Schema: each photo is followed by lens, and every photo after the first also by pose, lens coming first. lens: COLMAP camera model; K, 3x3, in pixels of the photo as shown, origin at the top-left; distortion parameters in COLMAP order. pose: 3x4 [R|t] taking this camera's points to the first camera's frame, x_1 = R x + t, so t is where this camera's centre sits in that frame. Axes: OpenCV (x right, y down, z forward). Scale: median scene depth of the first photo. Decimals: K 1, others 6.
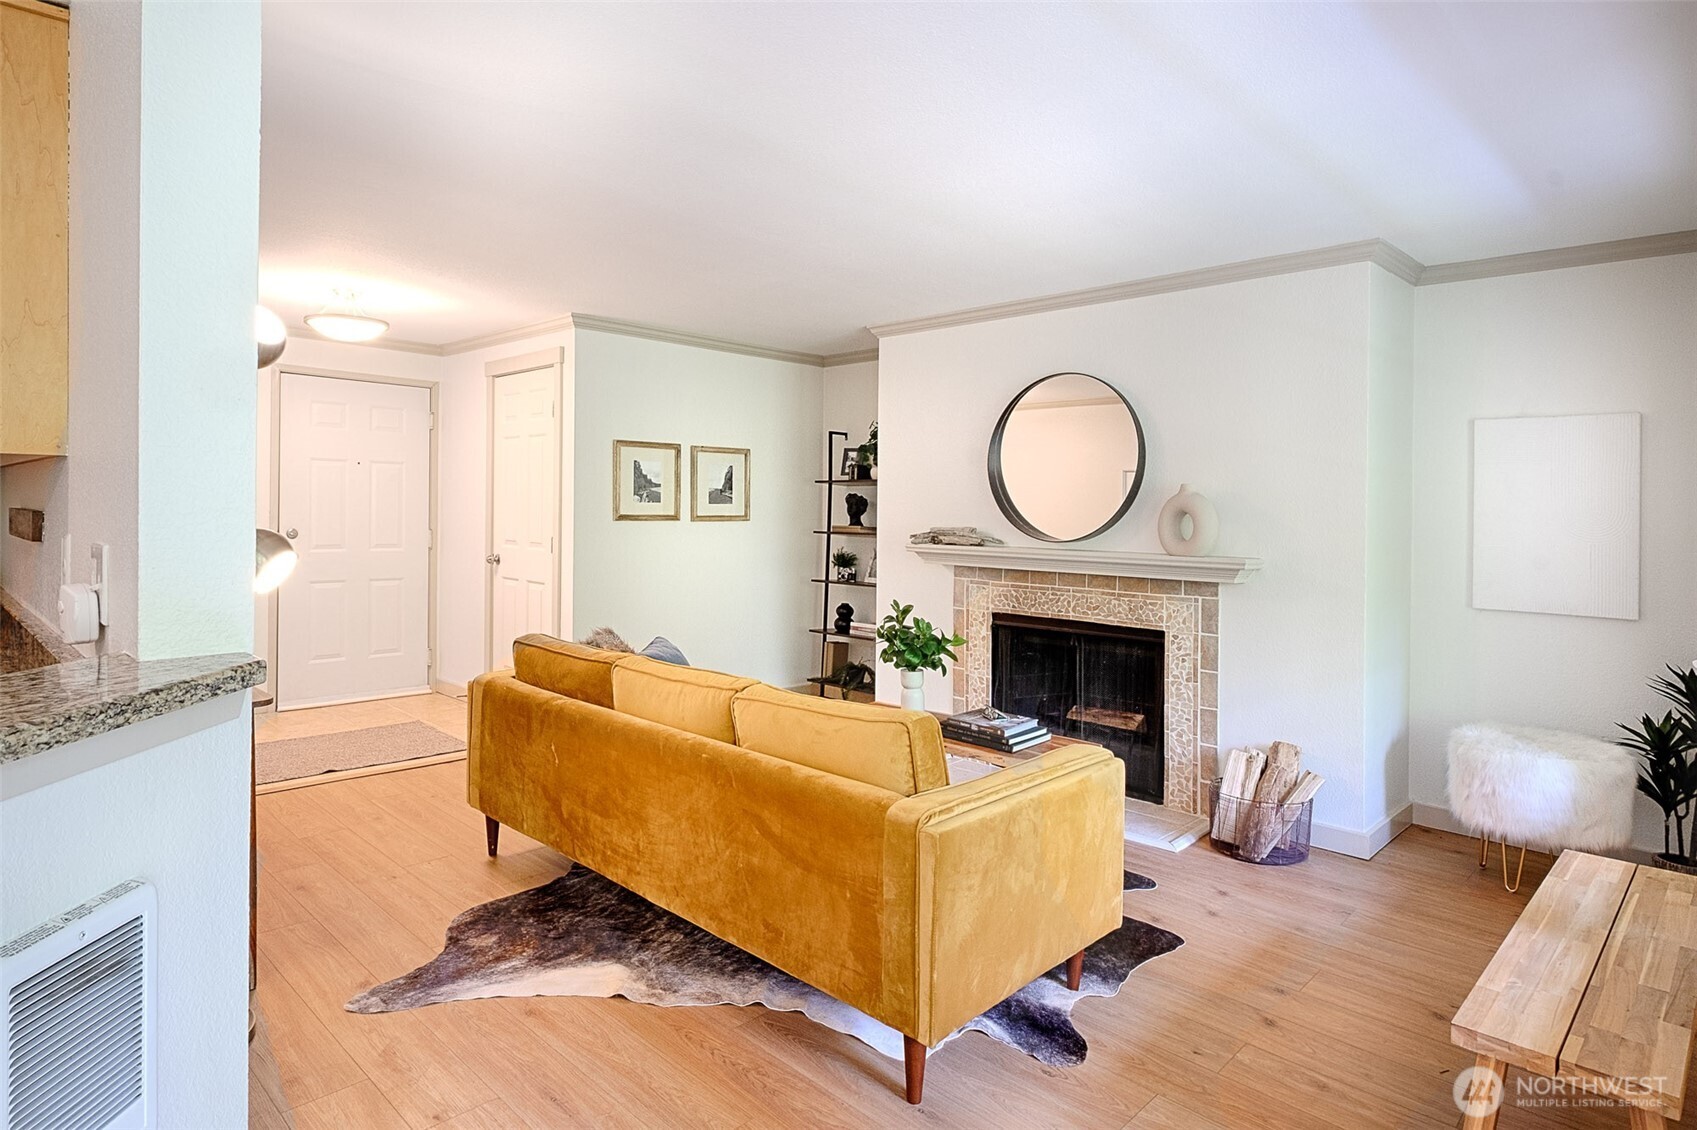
lens RADIAL K [[941.5, 0, 858.8], [0, 941.5, 508.2], [0, 0, 1]] dist [0.000884, -0.002521]
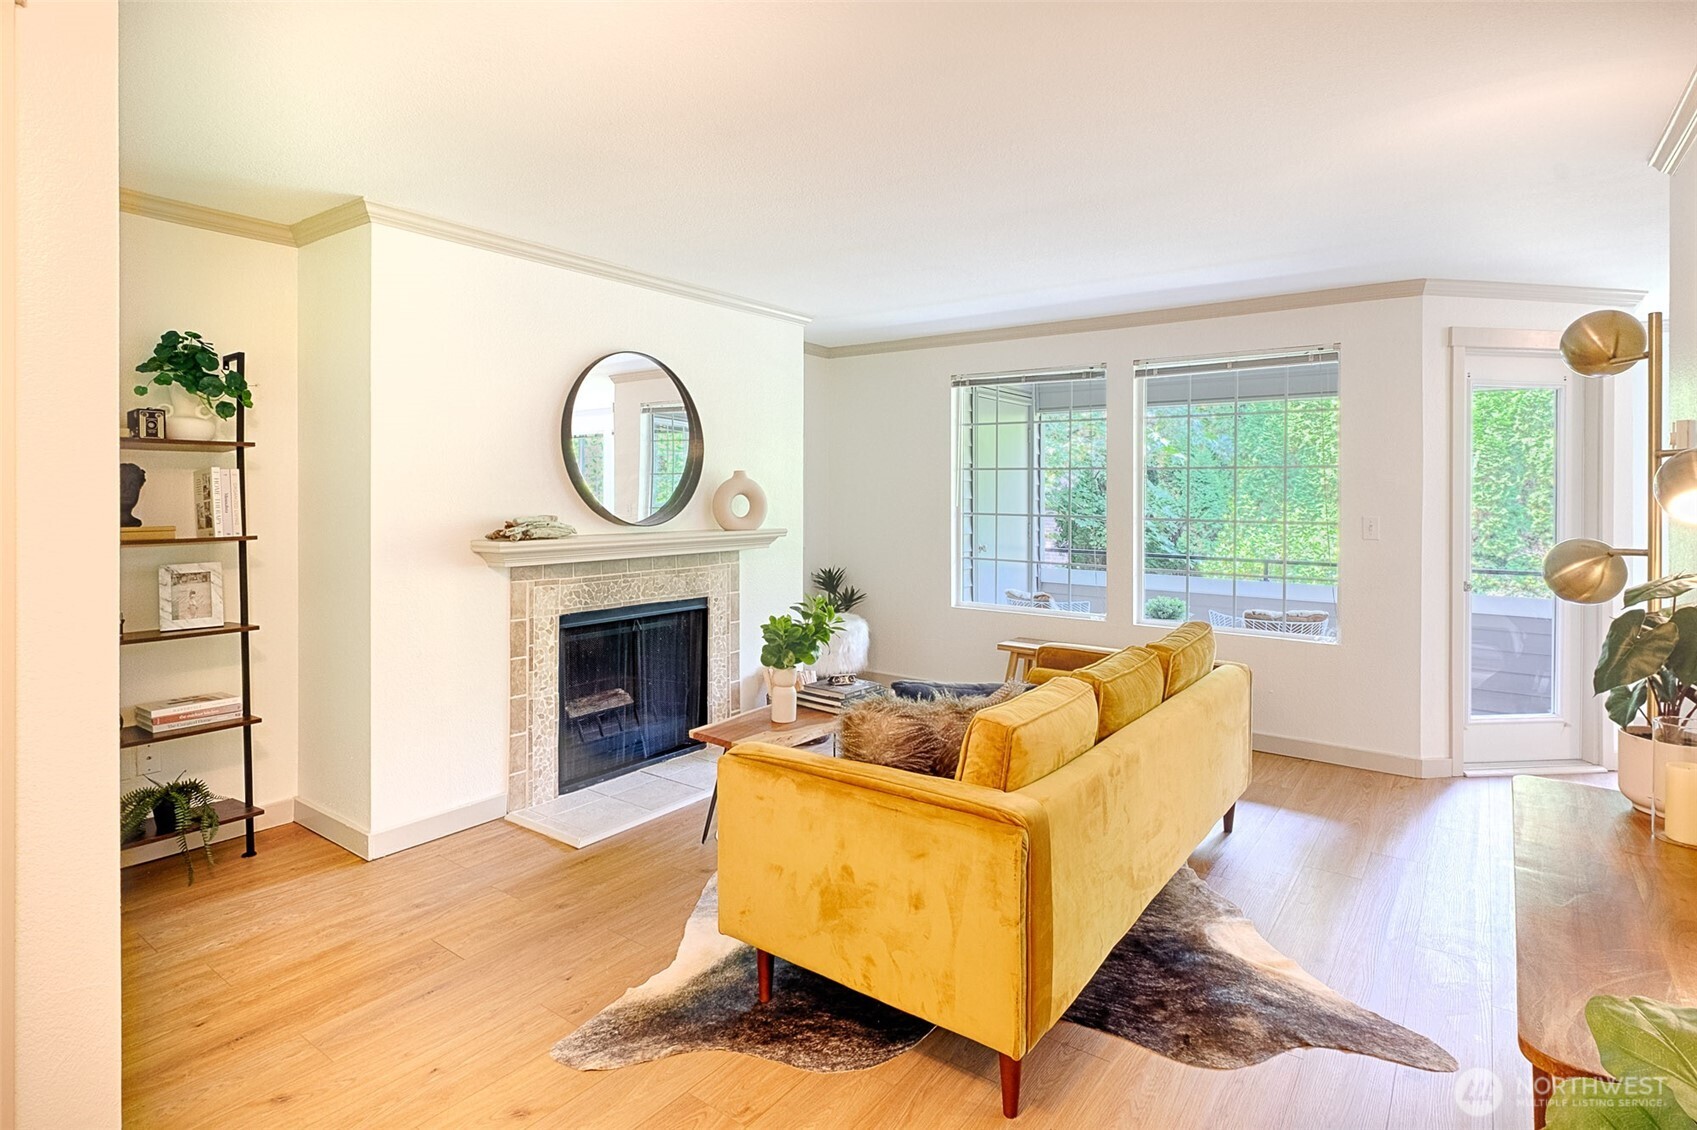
lens RADIAL K [[908.7, 0, 770.1], [0, 908.7, 491.2], [0, 0, 1]] dist [-0.012353, -0.001883]
pose [[-0.106790, -0.017011, 0.994136, -0.790069], [-0.009707, 0.999824, 0.016066, -0.017559], [-0.994234, -0.007934, -0.106936, 1.046767]]
